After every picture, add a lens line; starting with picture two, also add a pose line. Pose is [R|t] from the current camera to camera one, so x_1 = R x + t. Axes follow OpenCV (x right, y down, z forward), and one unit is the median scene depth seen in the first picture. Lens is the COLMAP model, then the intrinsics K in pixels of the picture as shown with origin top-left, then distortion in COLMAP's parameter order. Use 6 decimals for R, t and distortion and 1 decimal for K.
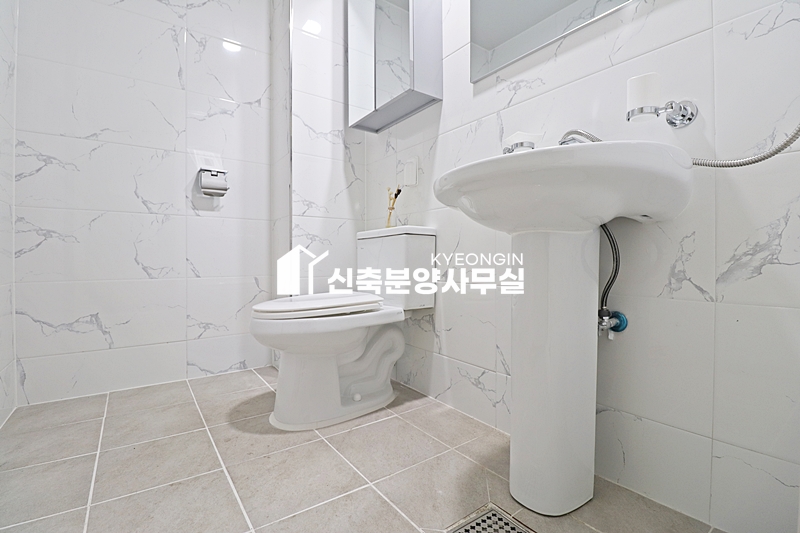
lens RADIAL K [[367.2, 0, 399.1], [0, 367.2, 259.4], [0, 0, 1]] dist [-0.004102, -0.010568]
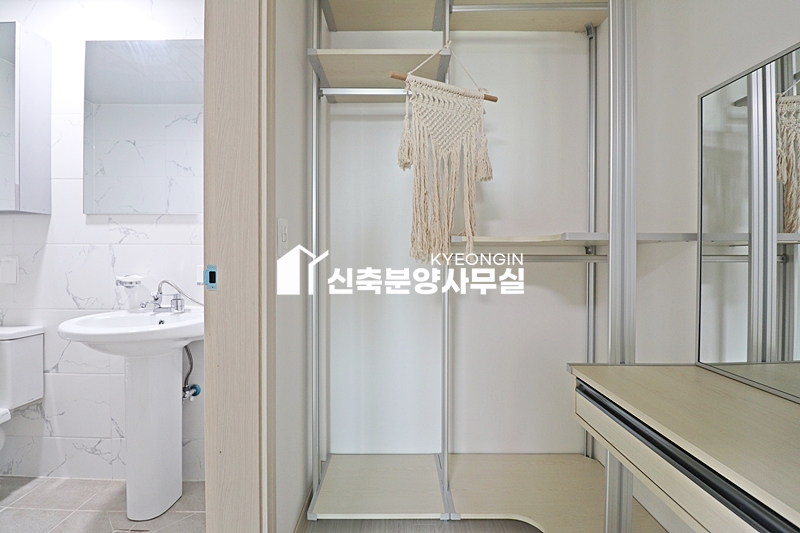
lens RADIAL K [[367.2, 0, 399.1], [0, 367.2, 259.4], [0, 0, 1]] dist [-0.004102, -0.010568]
pose [[0.575481, -0.007591, 0.817780, -0.207975], [0.001947, 0.999967, 0.007912, -0.349908], [-0.817813, -0.002961, 0.575477, -0.612799]]
